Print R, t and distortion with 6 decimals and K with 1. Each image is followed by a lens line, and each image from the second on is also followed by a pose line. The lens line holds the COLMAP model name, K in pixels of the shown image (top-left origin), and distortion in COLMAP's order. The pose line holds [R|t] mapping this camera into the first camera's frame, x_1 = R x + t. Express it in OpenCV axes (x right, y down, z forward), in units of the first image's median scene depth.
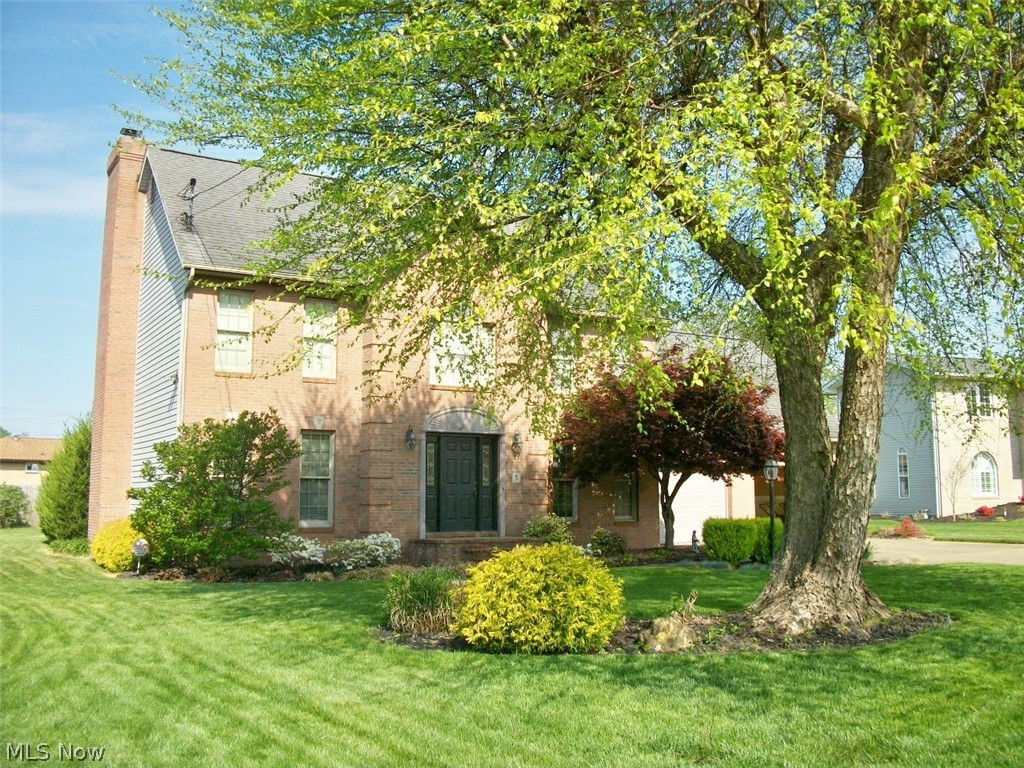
lens RADIAL K [[977.9, 0, 507.2], [0, 977.9, 382.9], [0, 0, 1]] dist [-0.127822, 0.000000]
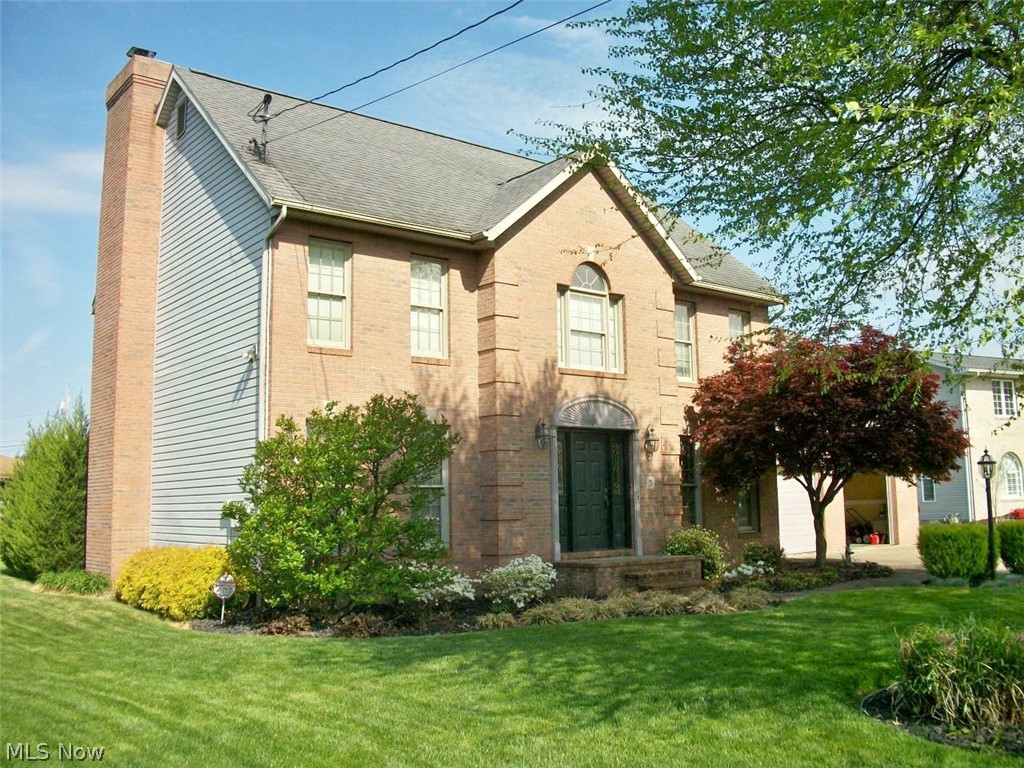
lens RADIAL K [[977.9, 0, 516.7], [0, 977.9, 383.1], [0, 0, 1]] dist [-0.127822, 0.000000]
pose [[0.991642, 0.000390, 0.129018, -0.220665], [0.000798, 0.999958, -0.009159, 0.021818], [-0.129017, 0.009185, 0.991600, 0.214205]]
